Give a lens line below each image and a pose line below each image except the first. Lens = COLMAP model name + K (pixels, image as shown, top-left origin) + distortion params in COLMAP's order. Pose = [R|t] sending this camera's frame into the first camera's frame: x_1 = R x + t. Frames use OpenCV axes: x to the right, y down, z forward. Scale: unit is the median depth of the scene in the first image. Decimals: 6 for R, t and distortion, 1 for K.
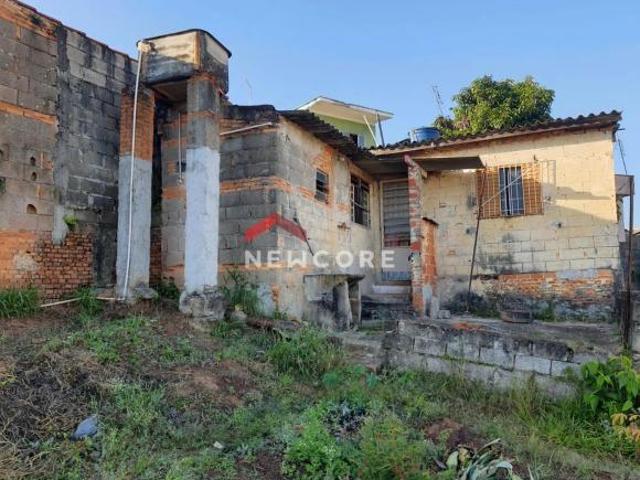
lens RADIAL K [[512.3, 0, 318.5], [0, 512.3, 240.4], [0, 0, 1]] dist [0.078042, 0.000885]
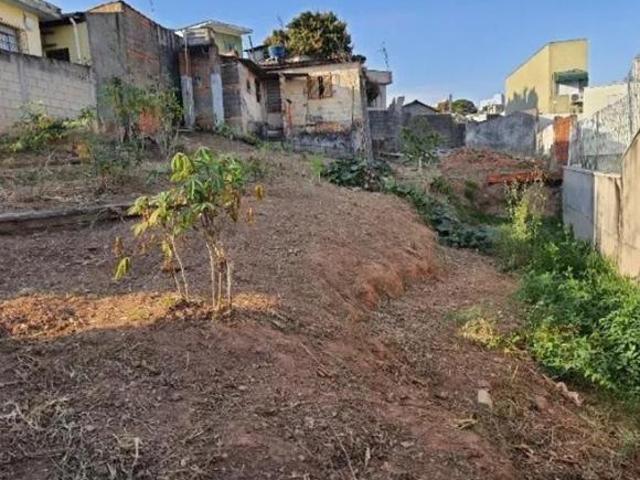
lens RADIAL K [[512.3, 0, 319.8], [0, 512.3, 241.0], [0, 0, 1]] dist [0.078042, 0.000885]
pose [[0.944306, -0.096209, 0.314690, -0.445650], [0.023813, 0.973777, 0.226254, 0.056091], [-0.328206, -0.206160, 0.921835, -1.329185]]
